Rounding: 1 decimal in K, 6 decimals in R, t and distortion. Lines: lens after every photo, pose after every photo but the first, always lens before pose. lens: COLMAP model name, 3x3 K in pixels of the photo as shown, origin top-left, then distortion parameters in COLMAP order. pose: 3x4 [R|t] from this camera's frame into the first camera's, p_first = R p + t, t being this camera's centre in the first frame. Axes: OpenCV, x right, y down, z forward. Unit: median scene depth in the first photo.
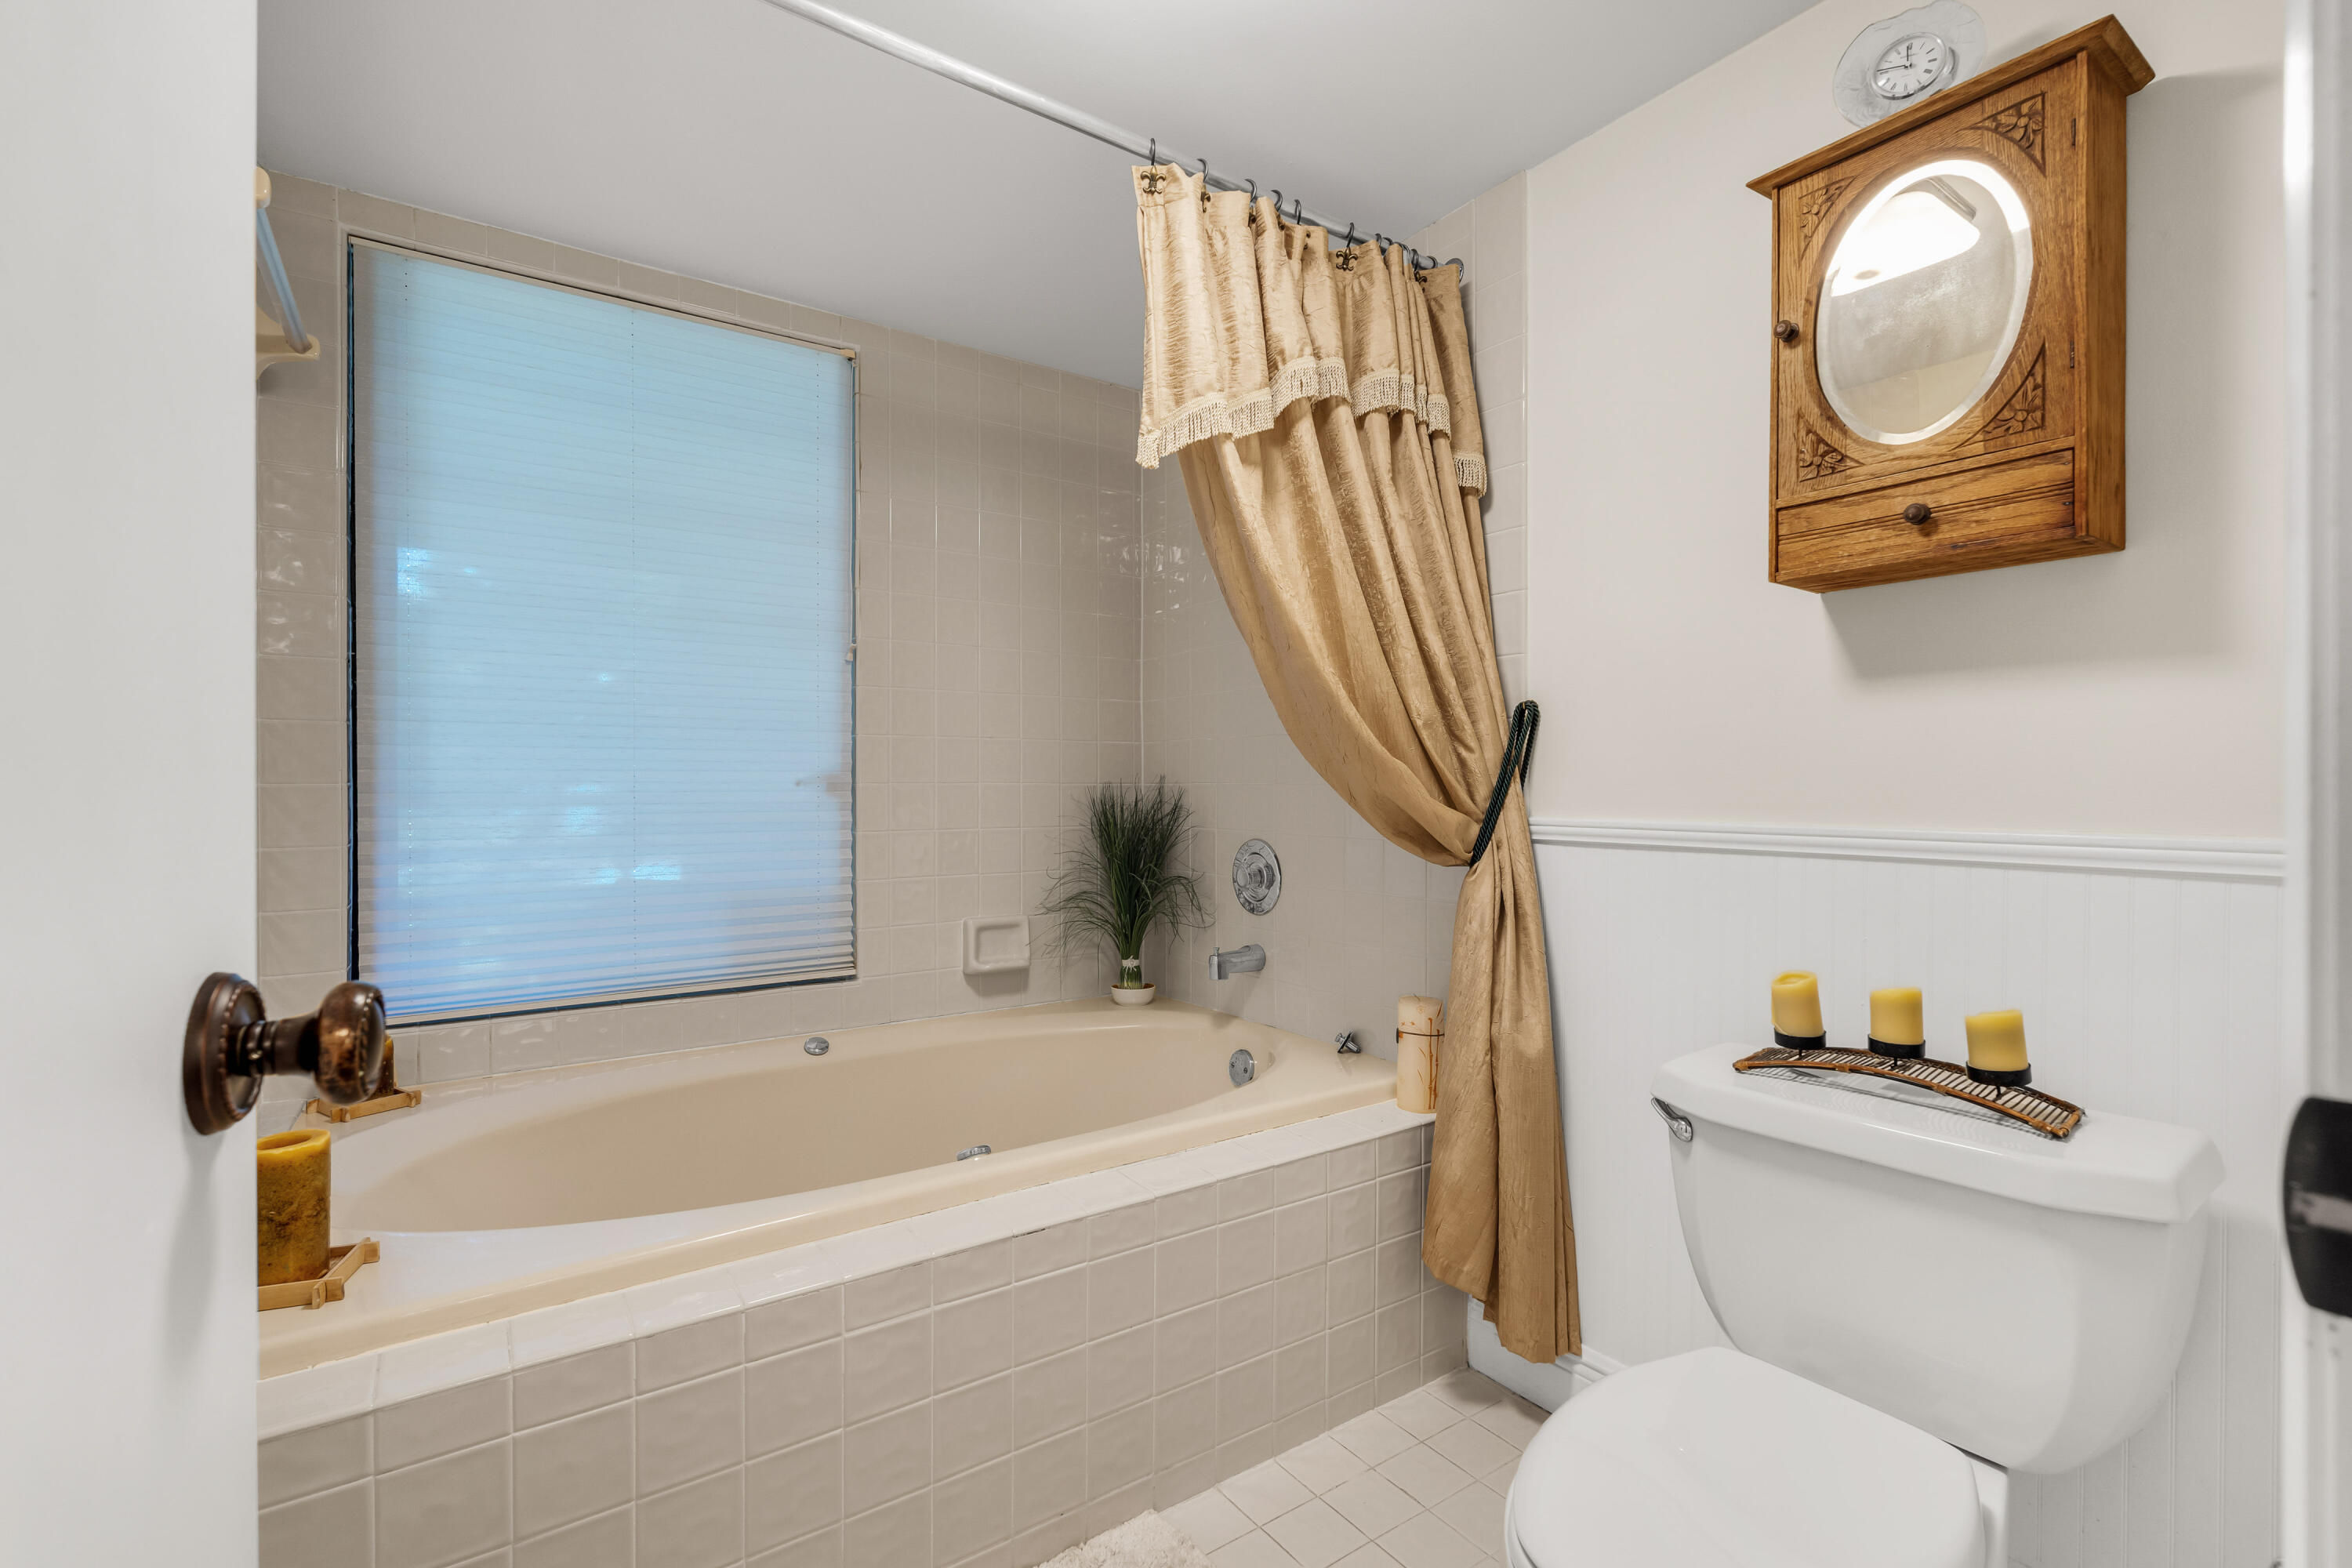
lens RADIAL K [[1080.7, 0, 1181.2], [0, 1080.7, 781.9], [0, 0, 1]] dist [0.001167, 0.000136]
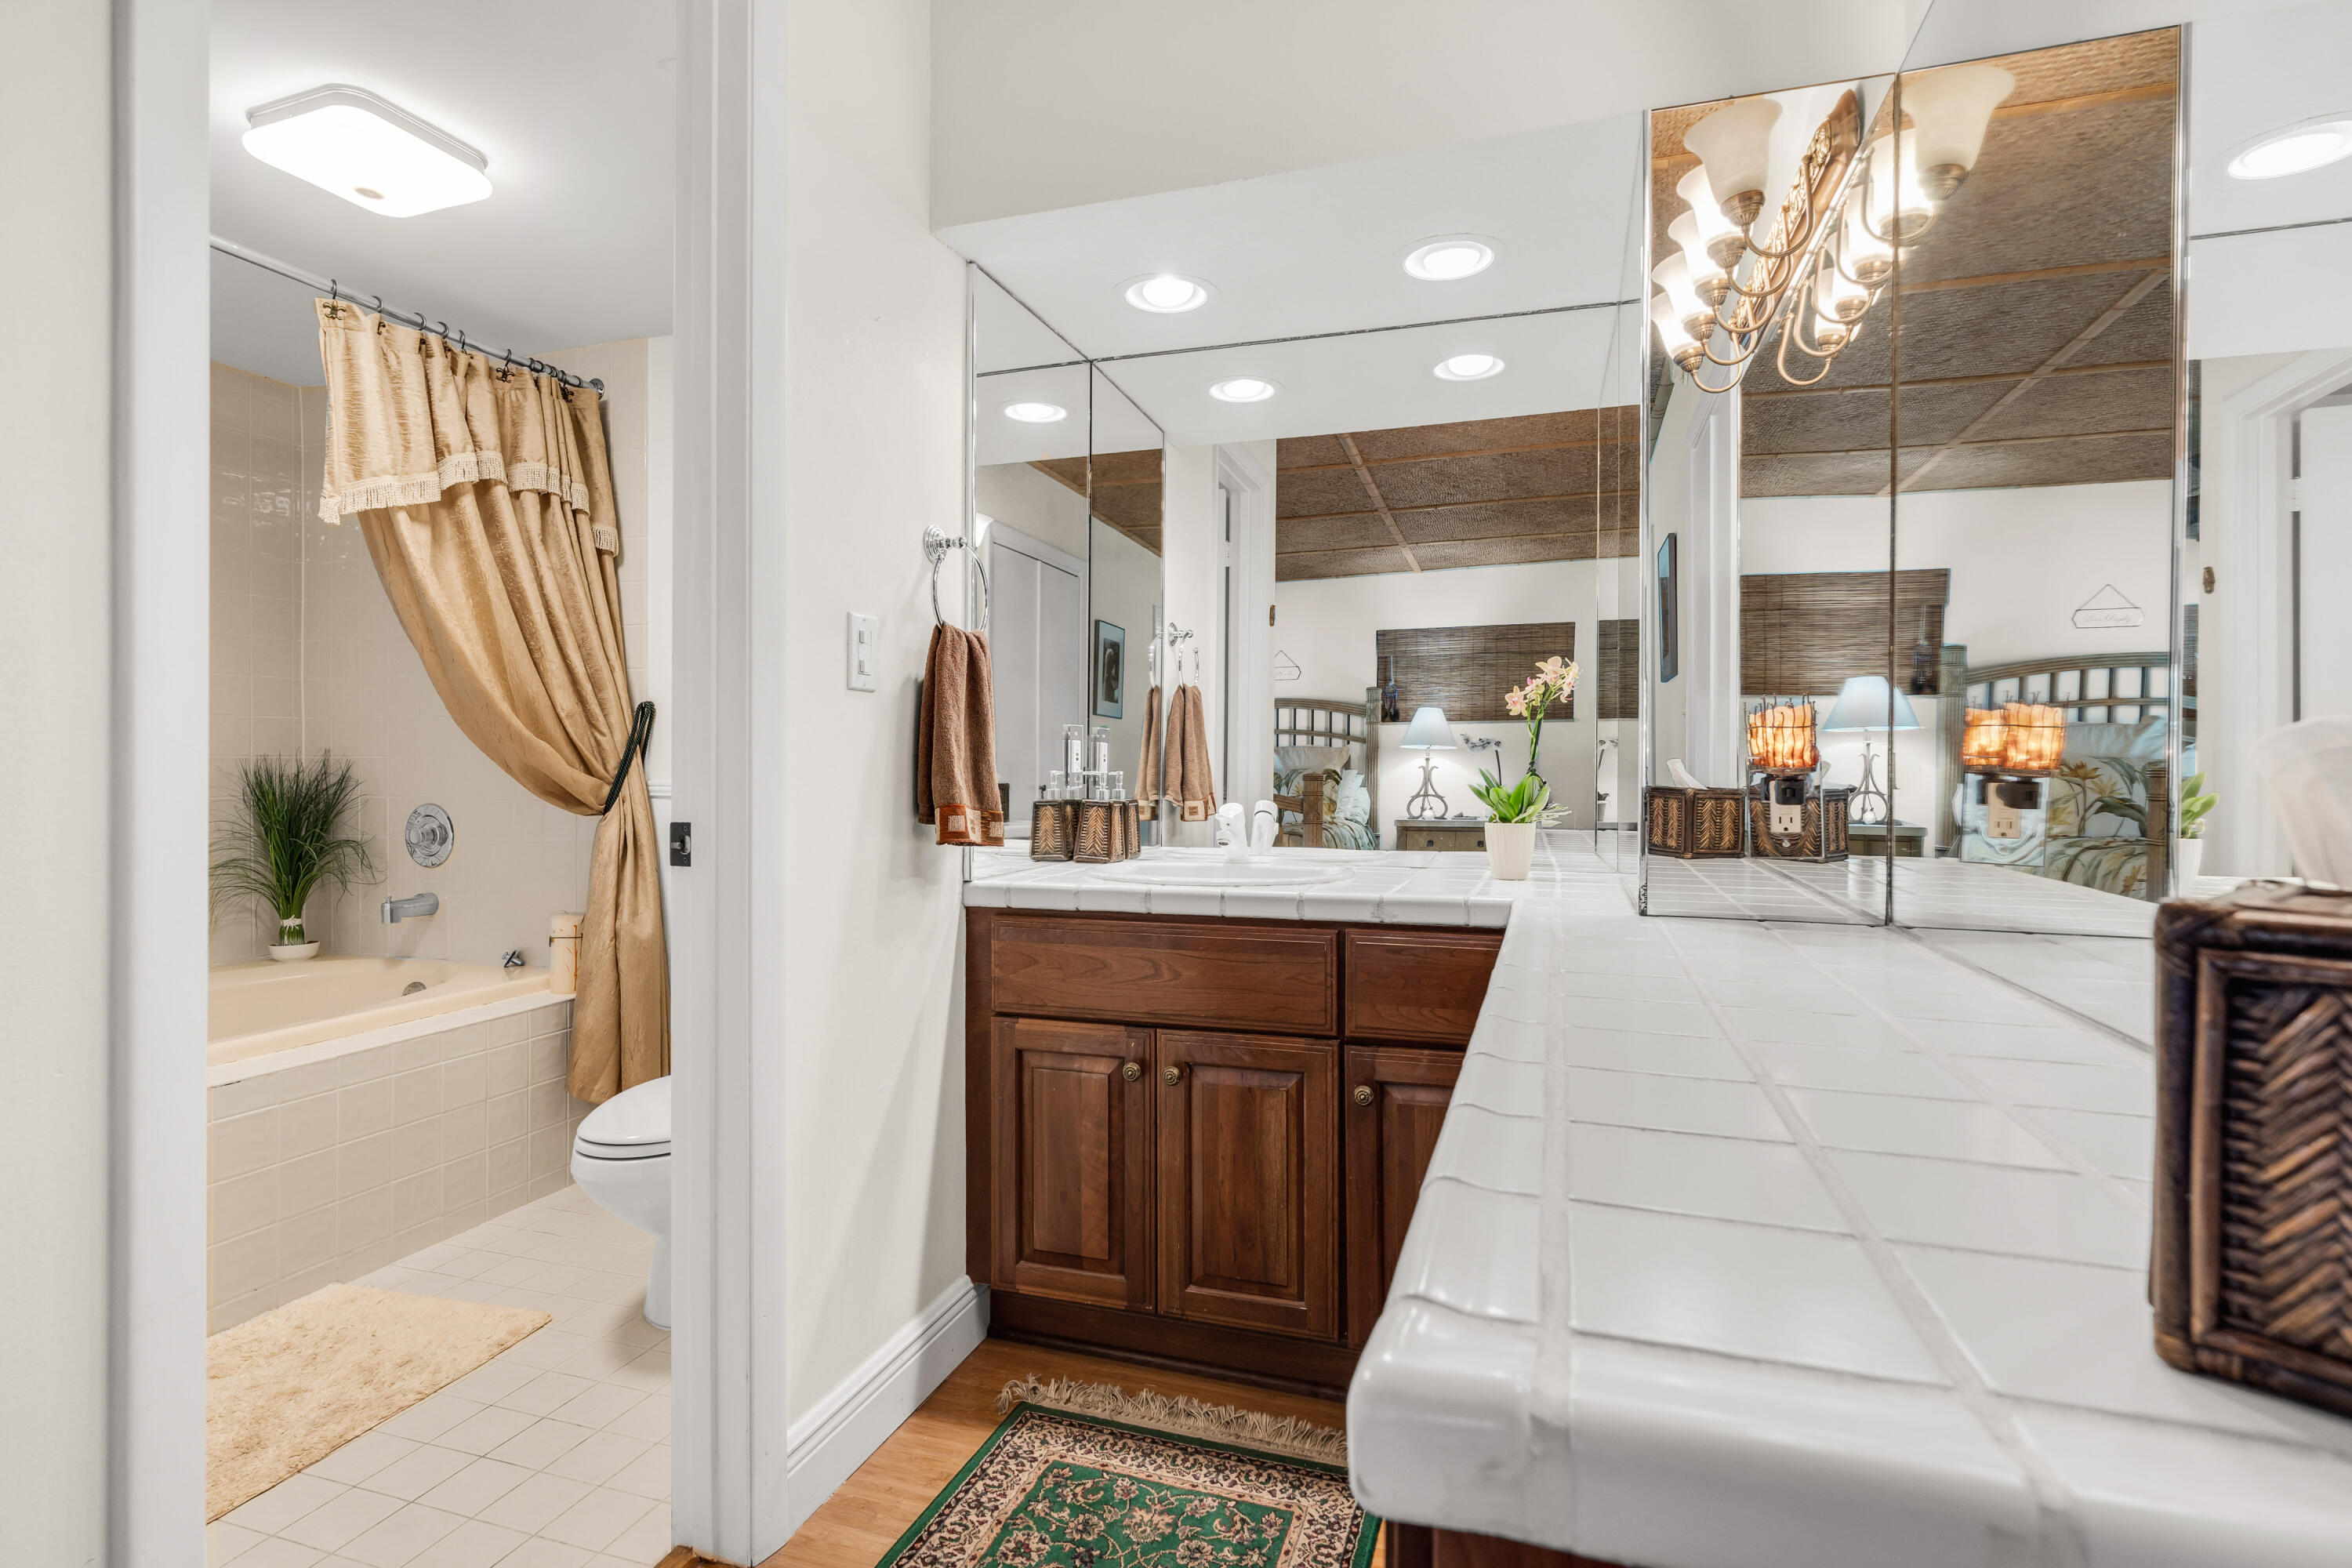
lens RADIAL K [[1160.0, 0, 1191.1], [0, 1160.0, 770.3], [0, 0, 1]] dist [-0.002890, -0.001365]
pose [[0.798737, -0.002131, 0.601677, -0.036969], [-0.004553, 0.999944, 0.009585, -0.000057], [-0.601663, -0.010395, 0.798682, -0.712191]]
